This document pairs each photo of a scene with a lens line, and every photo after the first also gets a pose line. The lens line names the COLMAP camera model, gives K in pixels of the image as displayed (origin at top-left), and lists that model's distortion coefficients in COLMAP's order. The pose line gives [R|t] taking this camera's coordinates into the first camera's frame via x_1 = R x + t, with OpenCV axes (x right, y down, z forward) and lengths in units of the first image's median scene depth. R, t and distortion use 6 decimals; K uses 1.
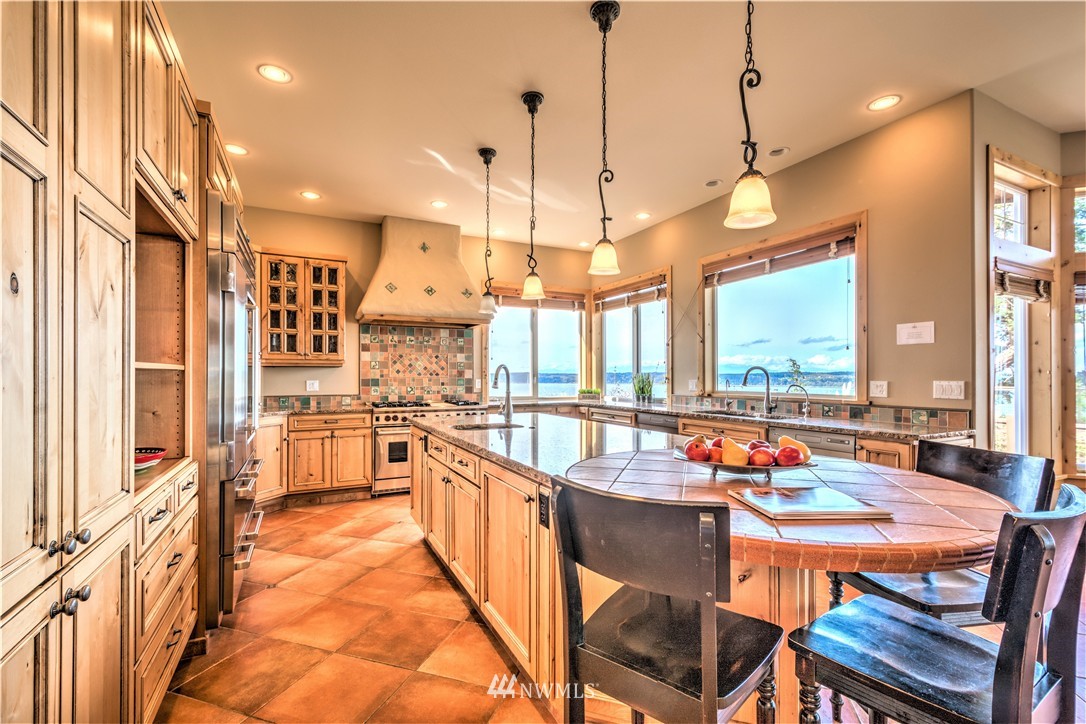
lens RADIAL K [[472.7, 0, 536.0], [0, 472.7, 372.7], [0, 0, 1]] dist [0.002039, 0.000094]
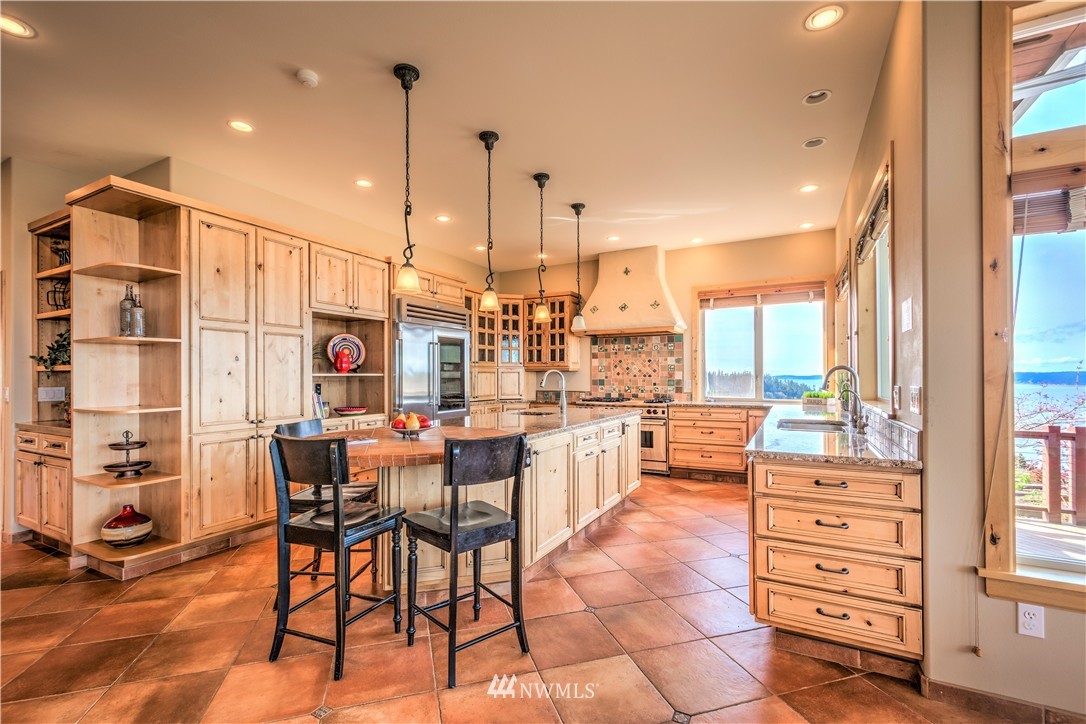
lens RADIAL K [[472.7, 0, 536.0], [0, 472.7, 372.7], [0, 0, 1]] dist [0.002039, 0.000094]
pose [[0.580763, -0.008477, -0.814029, 0.626105], [0.008760, 0.999953, -0.004163, -0.002005], [0.814026, -0.004714, 0.580810, 0.106070]]
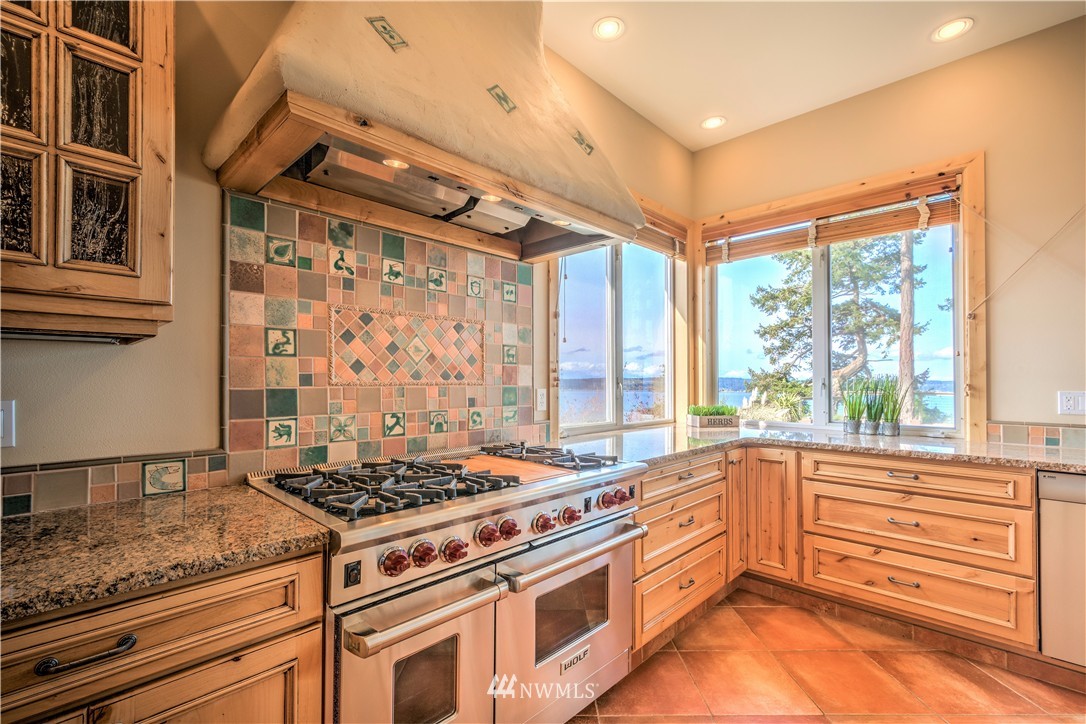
lens RADIAL K [[479.9, 0, 538.0], [0, 479.9, 375.6], [0, 0, 1]] dist [0.002879, 0.000213]
pose [[0.942098, 0.006731, 0.335269, -0.300226], [-0.005408, 0.999973, -0.004880, 0.004991], [-0.335293, 0.002784, 0.942110, 0.692615]]
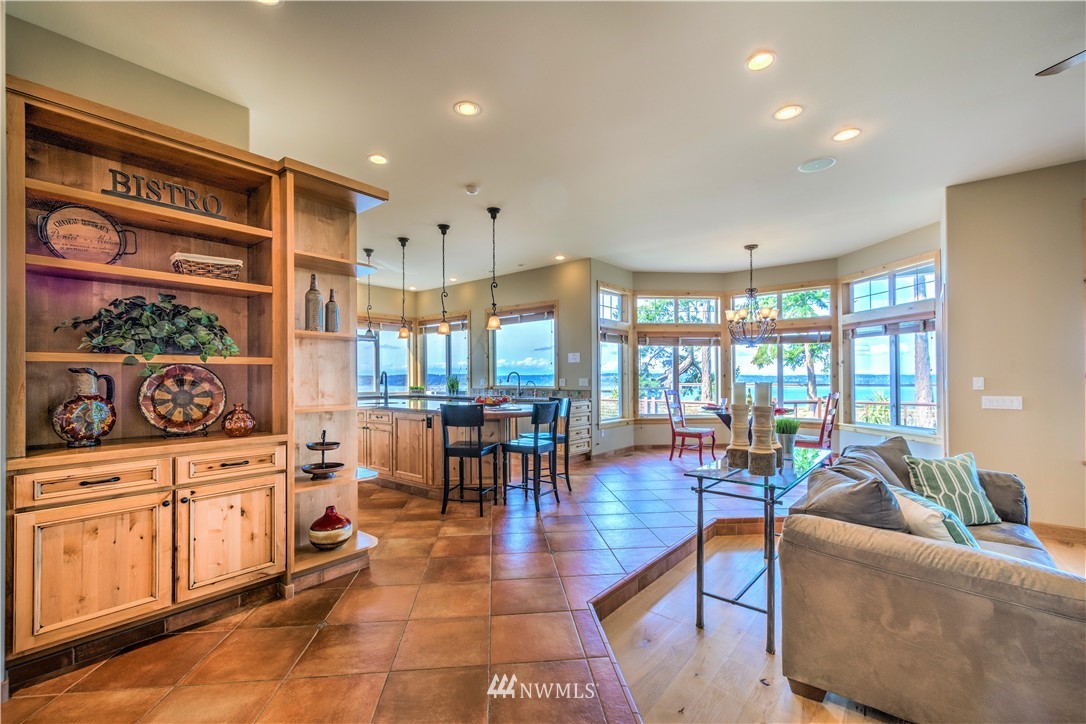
lens RADIAL K [[472.7, 0, 536.0], [0, 472.7, 372.7], [0, 0, 1]] dist [0.002039, 0.000094]
pose [[0.913869, -0.002330, 0.406002, -0.174852], [0.004207, 0.999984, -0.003732, -0.001418], [-0.405987, 0.005118, 0.913865, -0.602270]]
